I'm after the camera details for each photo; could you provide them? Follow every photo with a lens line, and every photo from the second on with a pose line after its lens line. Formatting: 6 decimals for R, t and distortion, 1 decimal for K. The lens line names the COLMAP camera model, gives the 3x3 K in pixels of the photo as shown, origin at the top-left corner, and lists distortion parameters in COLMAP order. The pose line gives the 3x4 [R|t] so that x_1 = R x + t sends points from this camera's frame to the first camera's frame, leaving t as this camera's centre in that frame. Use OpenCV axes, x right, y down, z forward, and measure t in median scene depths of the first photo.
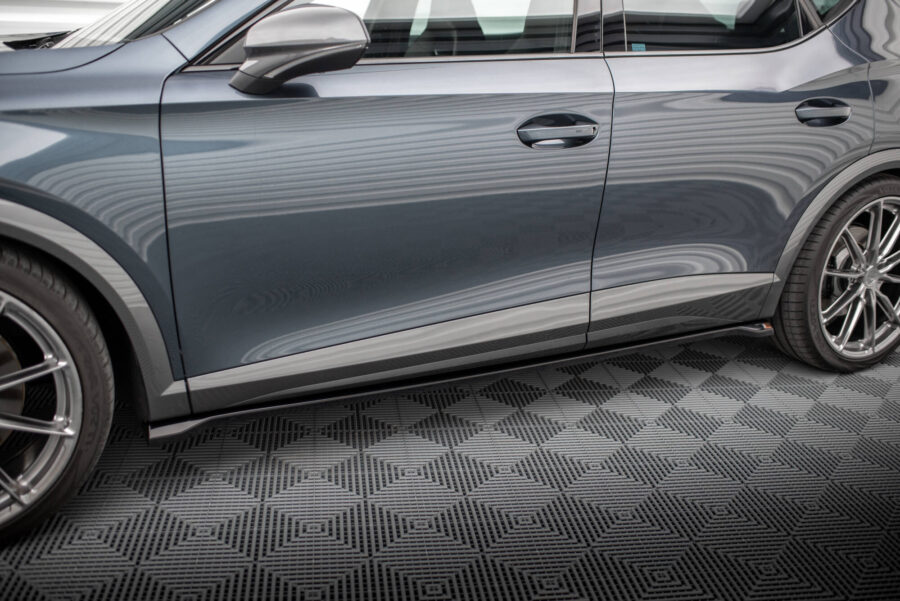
lens RADIAL K [[907.4, 0, 415.2], [0, 907.4, 300.4], [0, 0, 1]] dist [-0.128734, 0.121980]
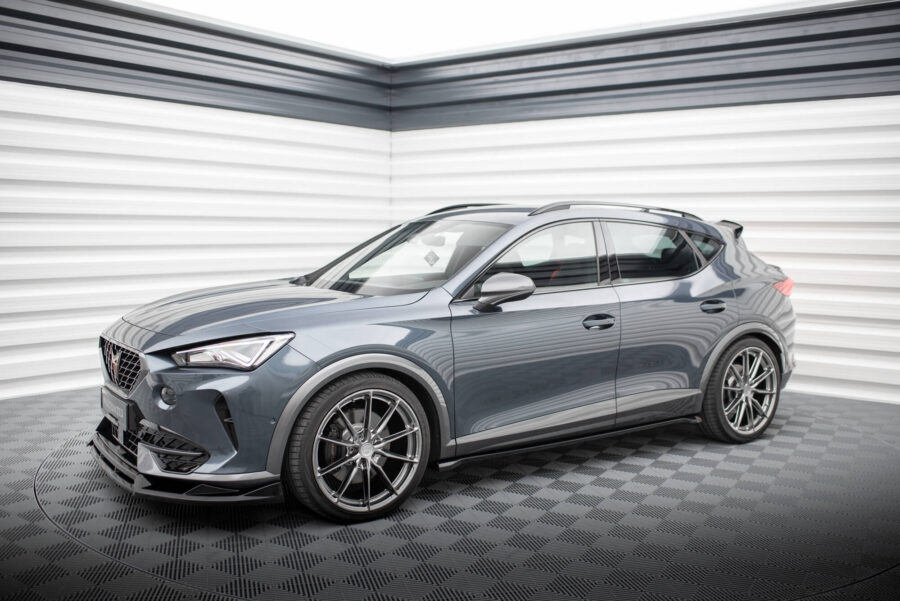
lens RADIAL K [[907.4, 0, 415.2], [0, 907.4, 300.4], [0, 0, 1]] dist [-0.128734, 0.121980]
pose [[0.992543, -0.036217, 0.116394, -0.419770], [0.060666, 0.974958, -0.213954, 0.157968], [-0.105730, 0.219419, 0.969885, -0.849622]]
